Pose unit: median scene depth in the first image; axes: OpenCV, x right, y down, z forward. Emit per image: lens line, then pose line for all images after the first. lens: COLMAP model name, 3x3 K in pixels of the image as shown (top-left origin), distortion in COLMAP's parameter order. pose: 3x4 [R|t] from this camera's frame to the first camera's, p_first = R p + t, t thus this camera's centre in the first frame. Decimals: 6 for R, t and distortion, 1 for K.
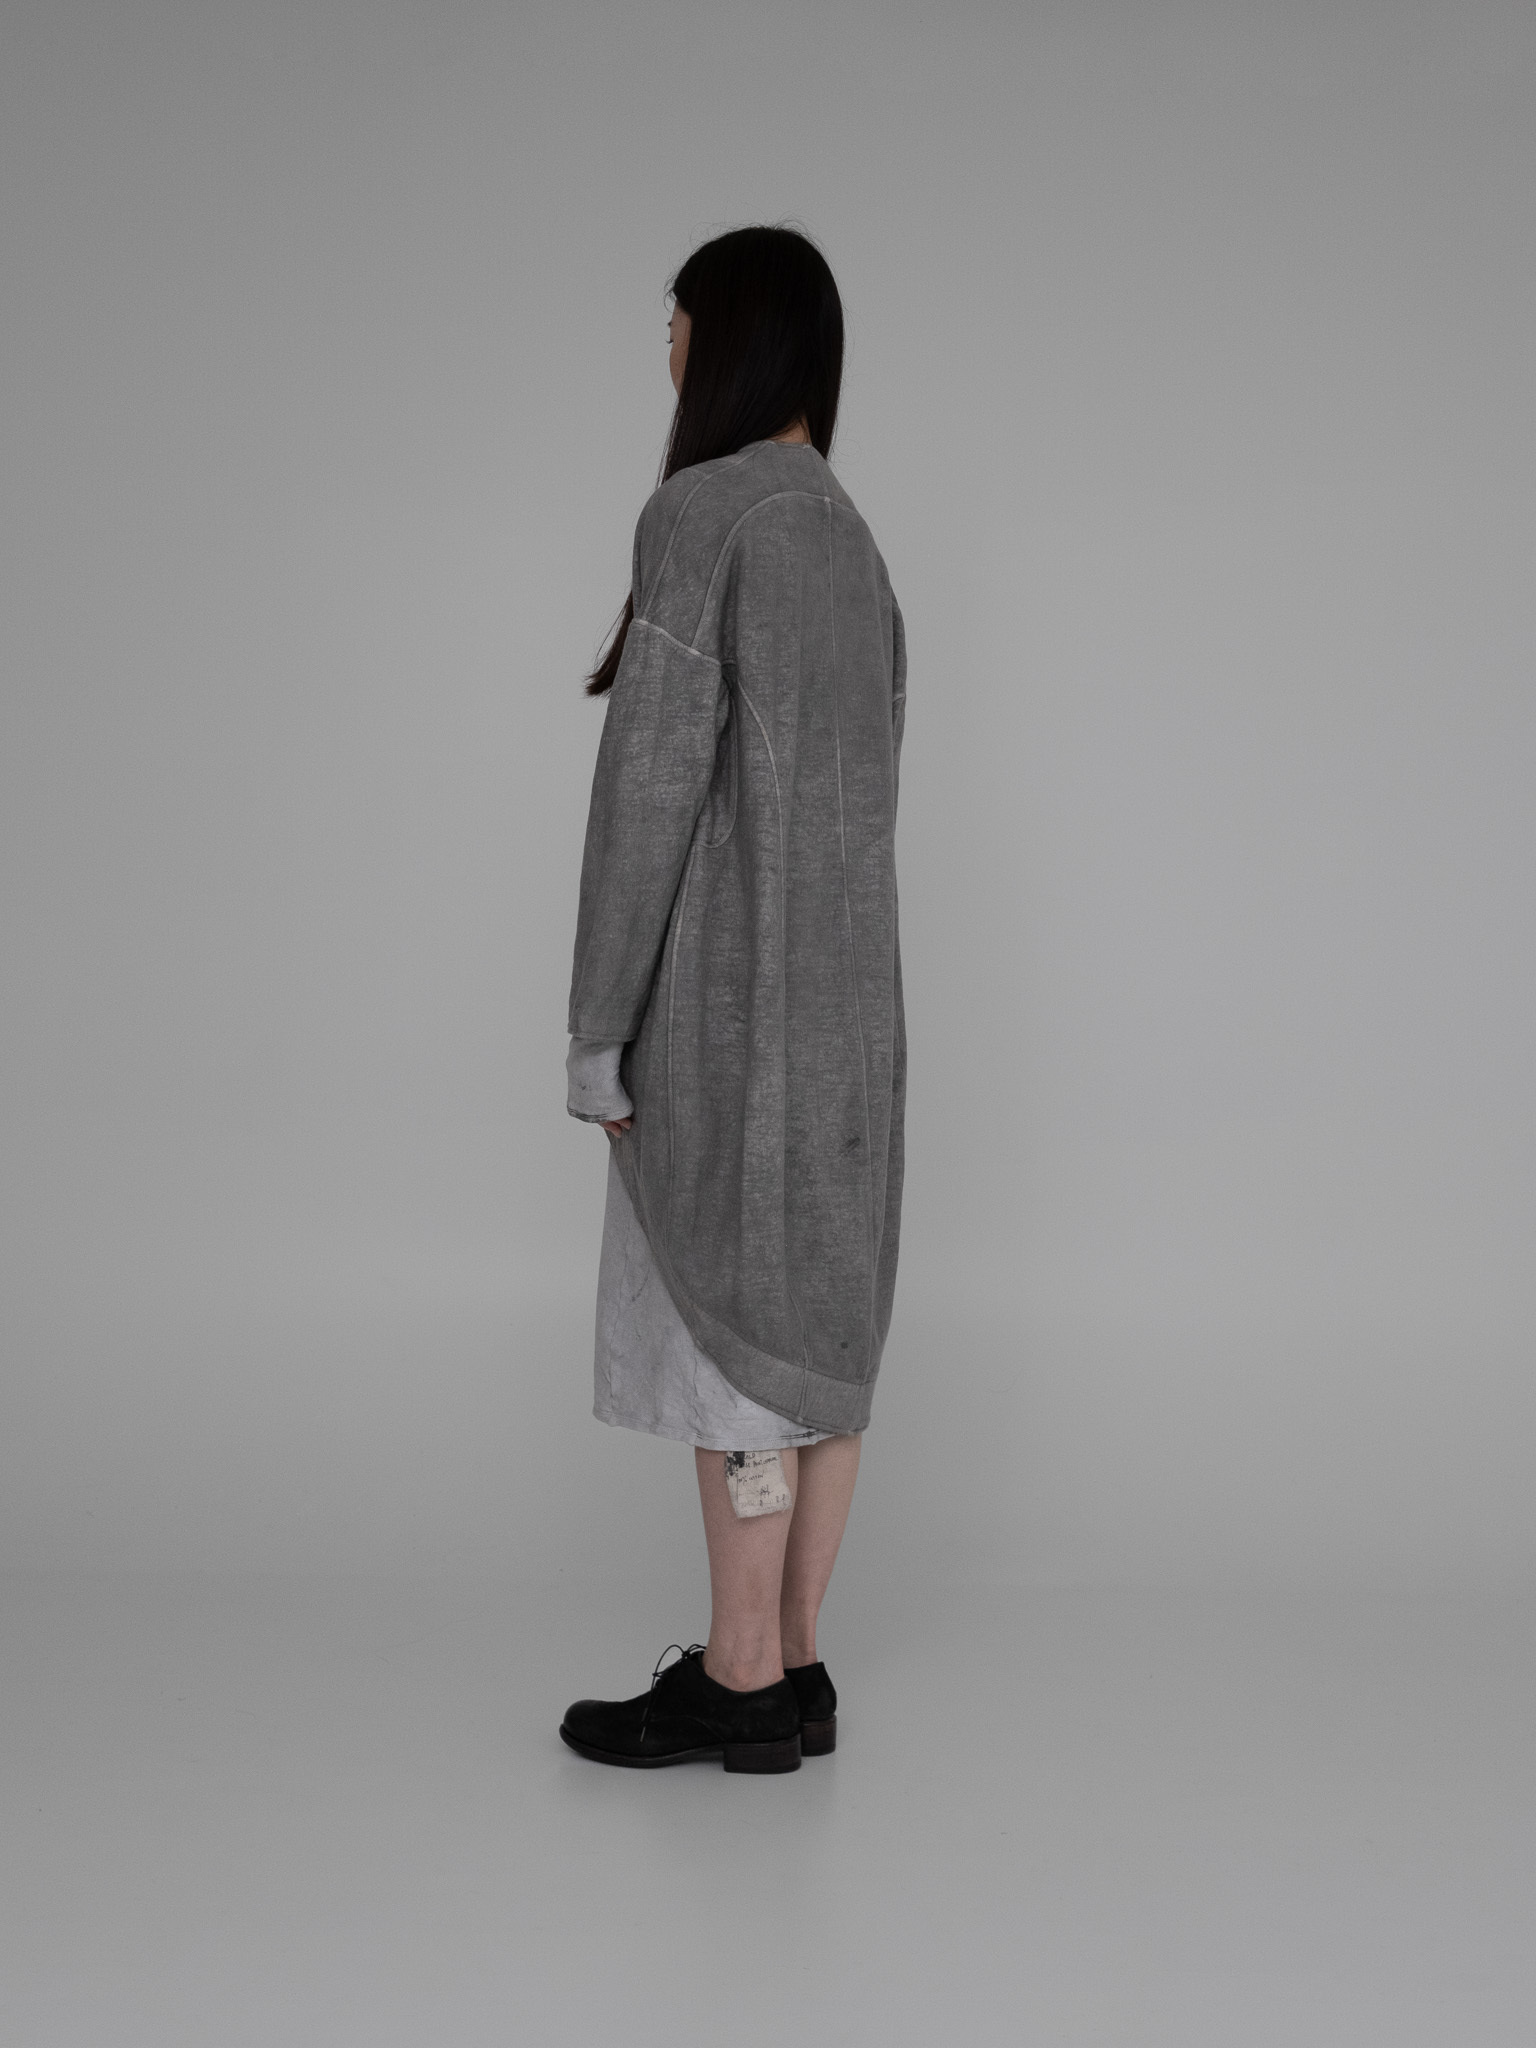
lens RADIAL K [[2480.6, 0, 769.2], [0, 2480.6, 1097.7], [0, 0, 1]] dist [-0.009673, -0.014556]
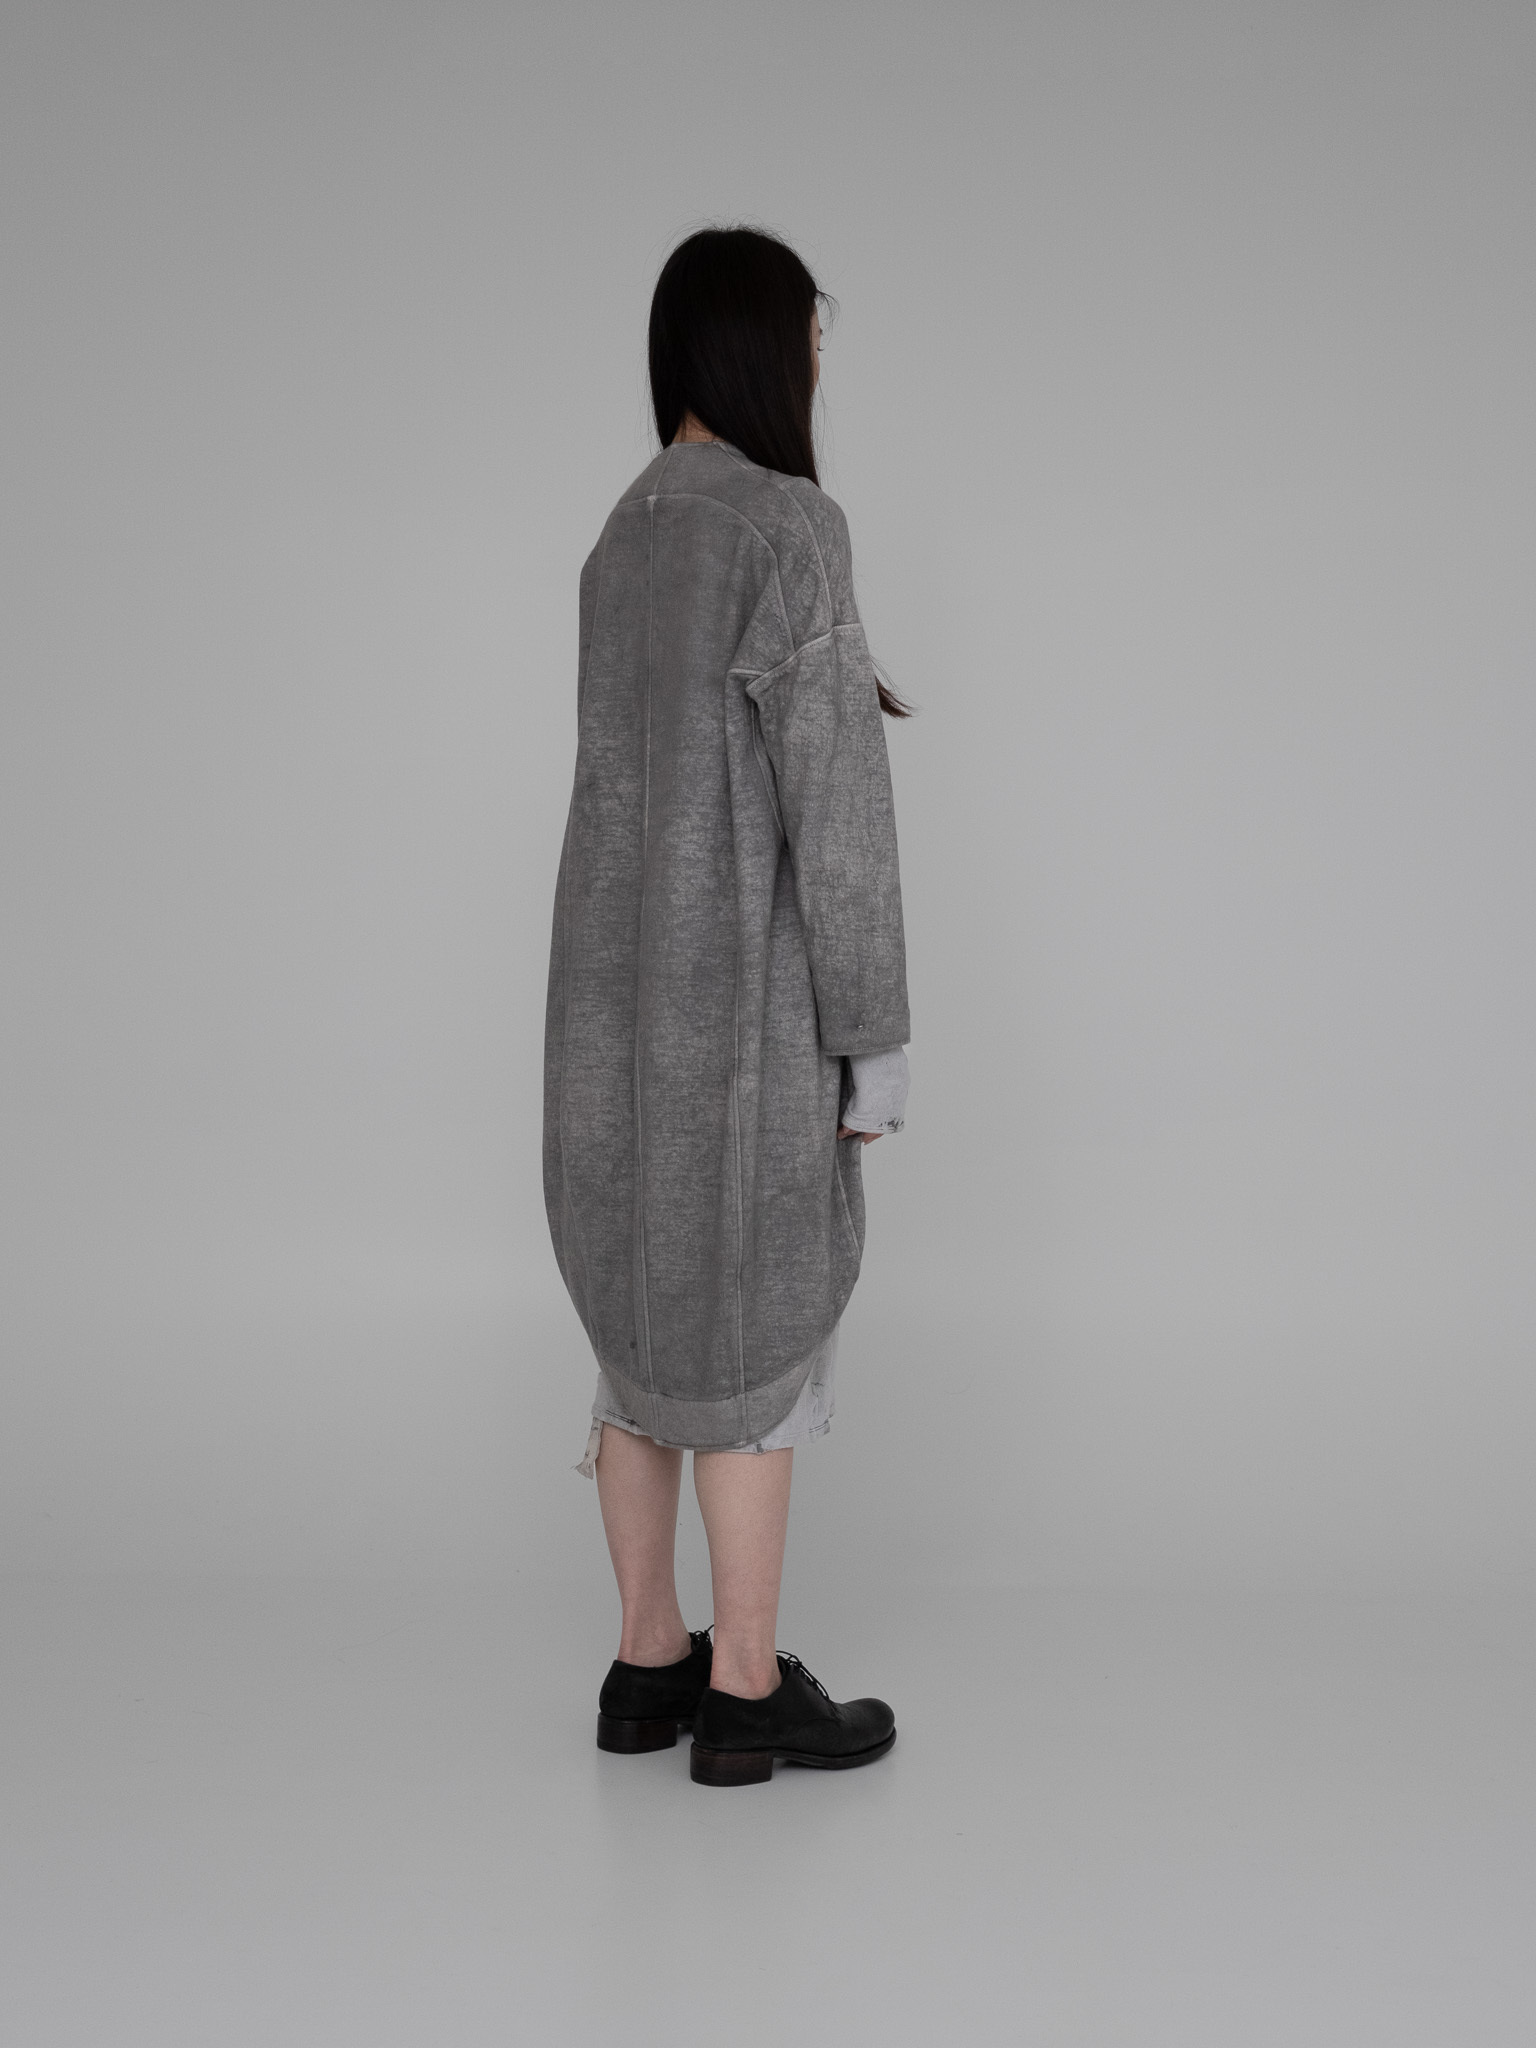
lens RADIAL K [[2480.6, 0, 769.2], [0, 2480.6, 1097.7], [0, 0, 1]] dist [-0.009673, -0.014556]
pose [[0.044767, 0.031261, -0.998508, 1.024421], [-0.076207, 0.996705, 0.027788, -0.030768], [0.996087, 0.074849, 0.047002, 1.009706]]
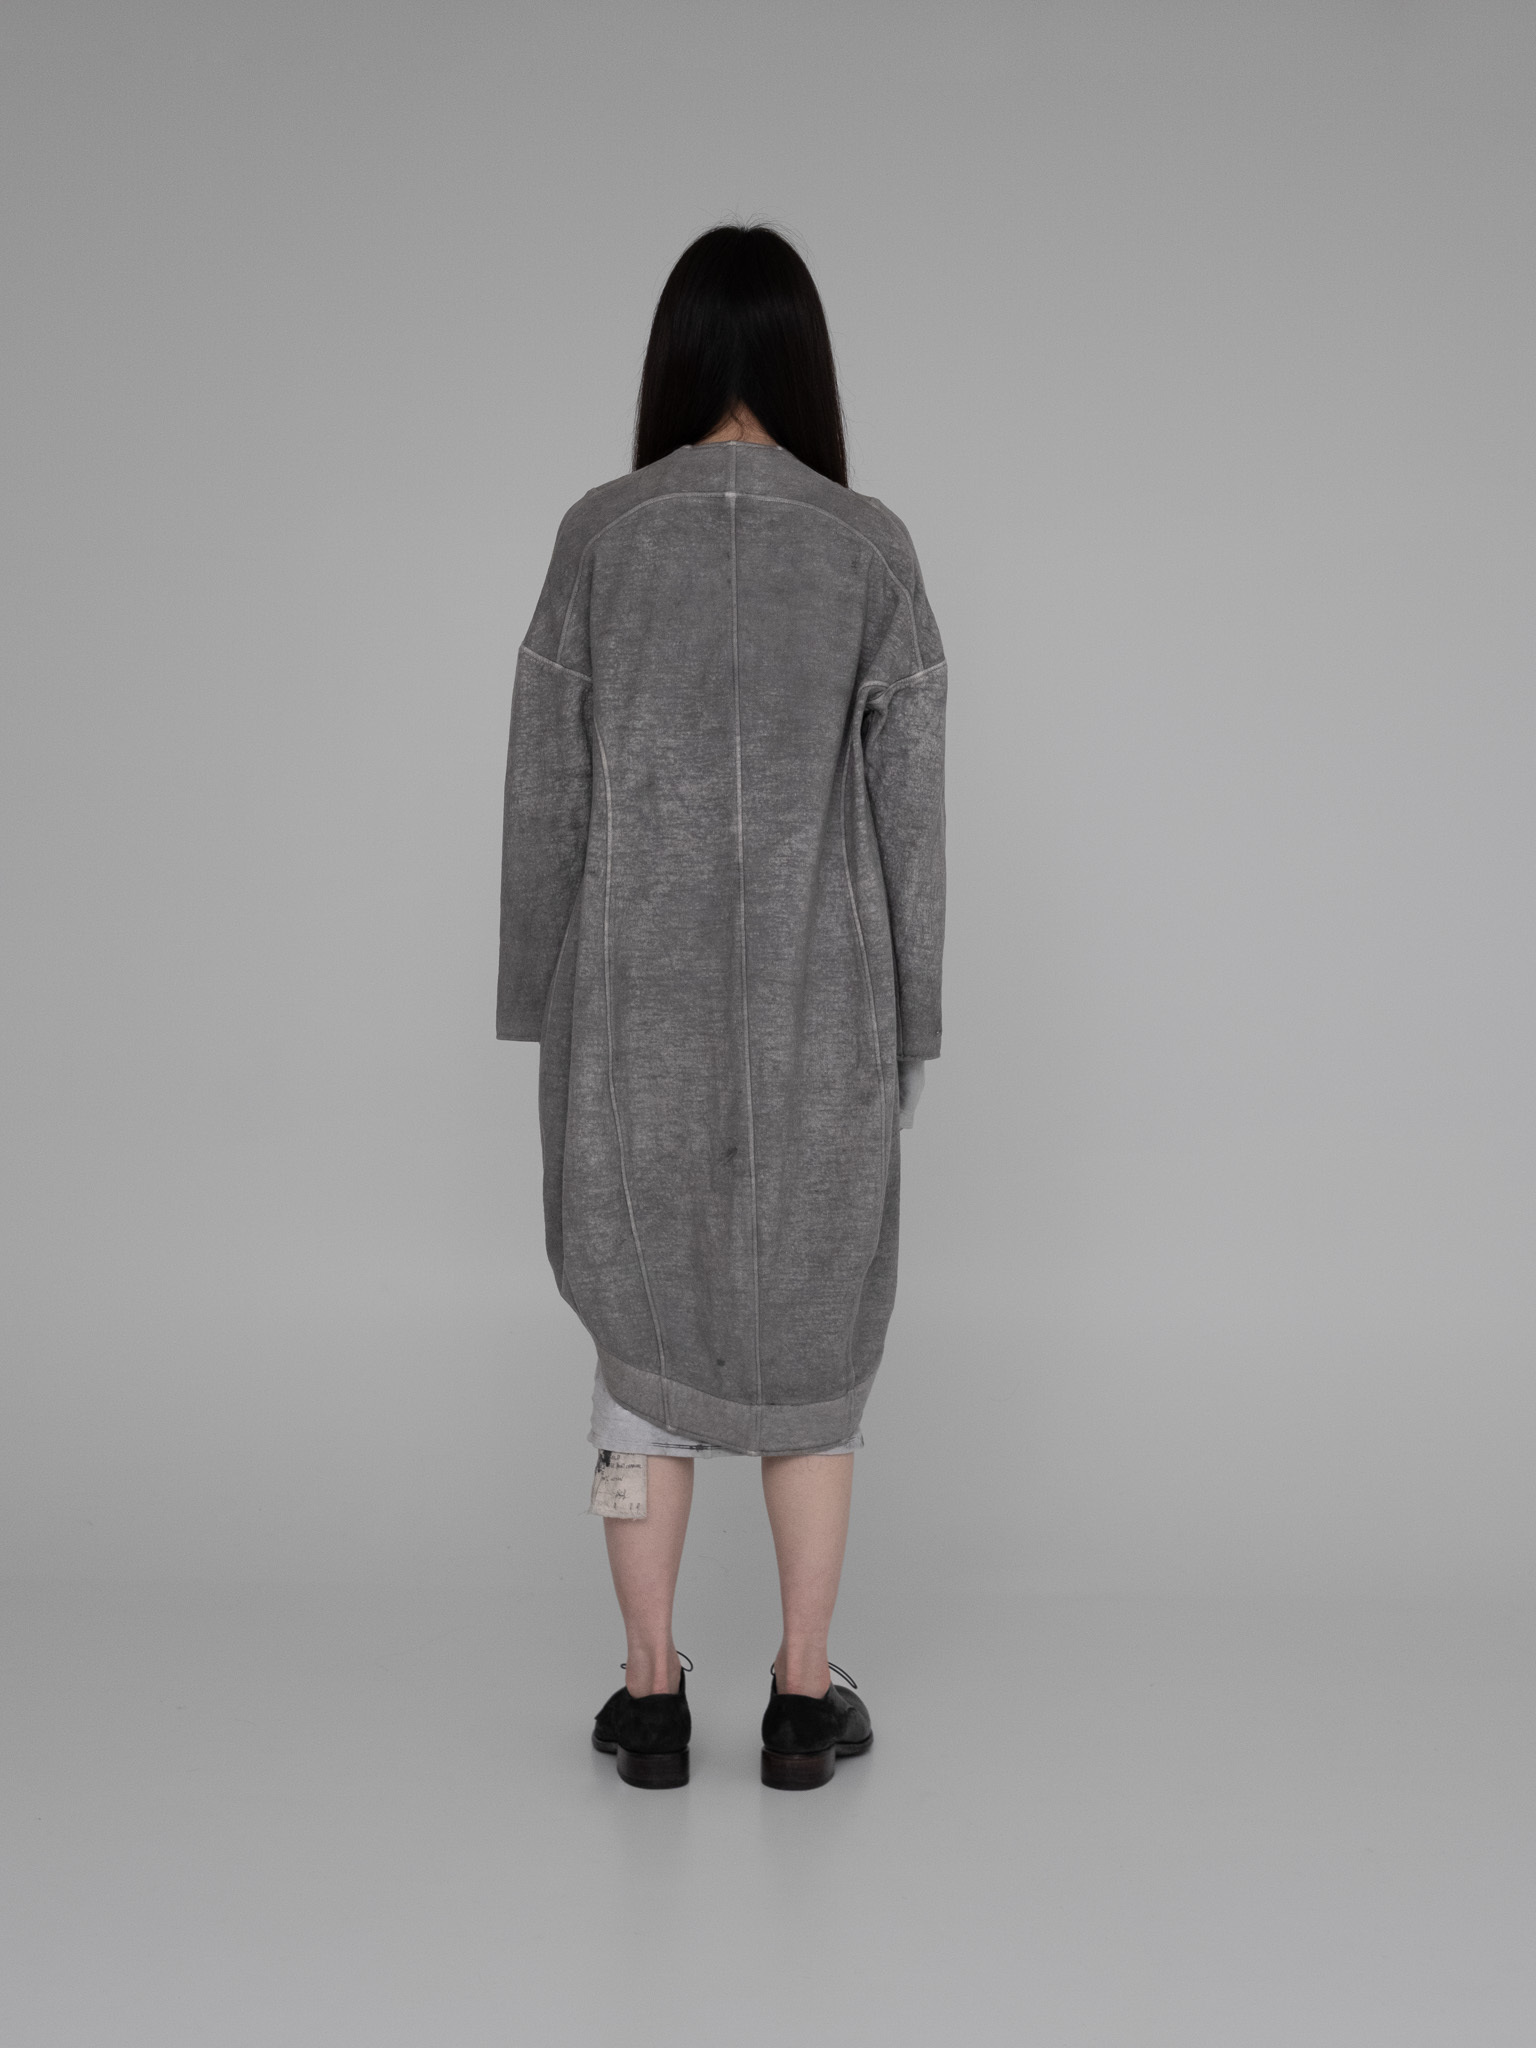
lens RADIAL K [[2480.6, 0, 769.2], [0, 2480.6, 1097.7], [0, 0, 1]] dist [-0.009673, -0.014556]
pose [[0.633315, 0.025521, -0.773473, 0.794124], [-0.048690, 0.998790, -0.006911, 0.002982], [0.772361, 0.042038, 0.633791, 0.399720]]
